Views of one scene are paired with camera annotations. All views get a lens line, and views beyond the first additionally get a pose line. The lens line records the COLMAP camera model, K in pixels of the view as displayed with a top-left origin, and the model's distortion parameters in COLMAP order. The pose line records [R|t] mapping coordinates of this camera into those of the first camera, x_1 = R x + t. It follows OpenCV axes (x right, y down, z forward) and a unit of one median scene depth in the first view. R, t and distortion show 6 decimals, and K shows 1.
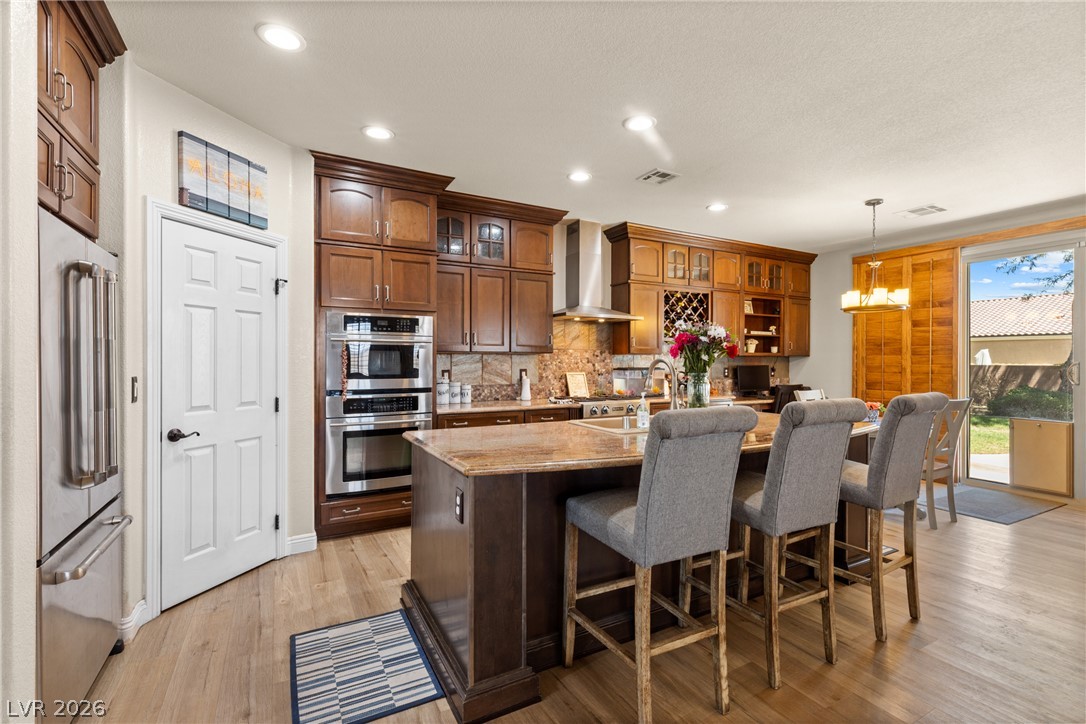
lens RADIAL K [[488.2, 0, 557.8], [0, 488.2, 362.4], [0, 0, 1]] dist [0.005880, -0.001372]
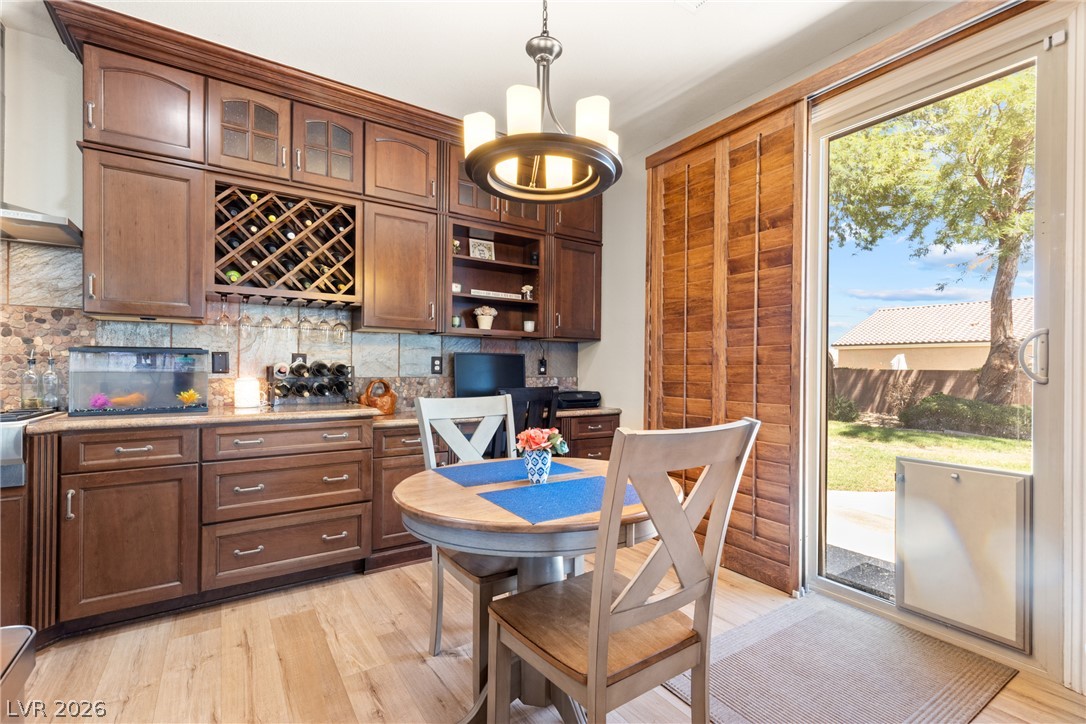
lens RADIAL K [[488.2, 0, 554.3], [0, 488.2, 370.0], [0, 0, 1]] dist [0.005880, -0.001372]
pose [[0.995579, 0.005277, 0.093782, 0.598748], [-0.005319, 0.999986, 0.000201, 0.035206], [-0.093780, -0.000699, 0.995593, 0.615076]]
